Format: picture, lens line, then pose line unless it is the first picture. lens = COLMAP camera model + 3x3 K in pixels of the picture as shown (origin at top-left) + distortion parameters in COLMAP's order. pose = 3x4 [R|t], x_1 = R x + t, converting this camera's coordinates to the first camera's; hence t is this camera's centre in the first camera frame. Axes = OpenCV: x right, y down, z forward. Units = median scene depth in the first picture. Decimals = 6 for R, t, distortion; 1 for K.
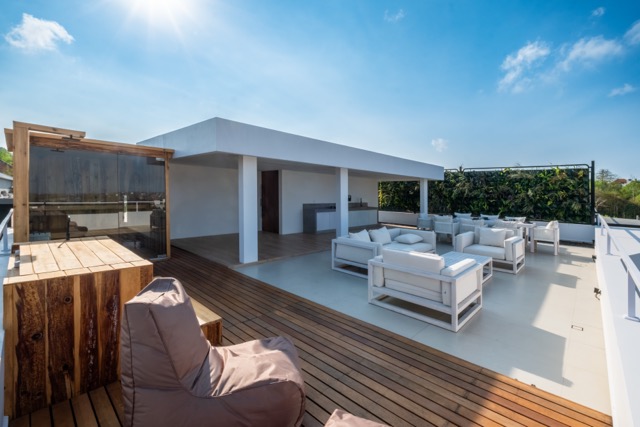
lens RADIAL K [[275.0, 0, 320.0], [0, 275.0, 213.5], [0, 0, 1]] dist [-0.003075, -0.000253]
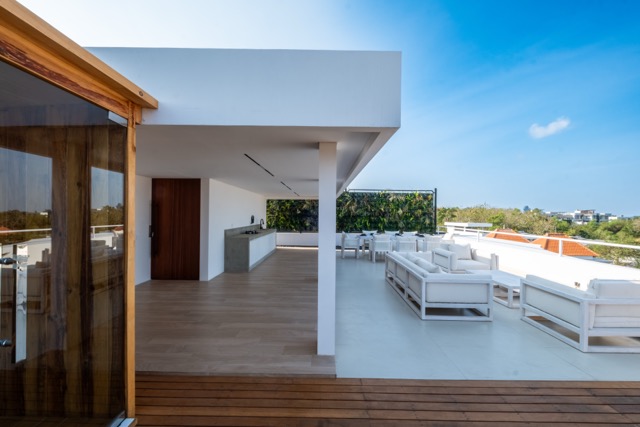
lens RADIAL K [[275.0, 0, 320.0], [0, 275.0, 213.5], [0, 0, 1]] dist [-0.003075, -0.000253]
pose [[0.743384, -0.011656, 0.668763, -0.322144], [0.055239, 0.997502, -0.044018, -0.030084], [-0.666580, 0.069664, 0.742171, 0.312958]]
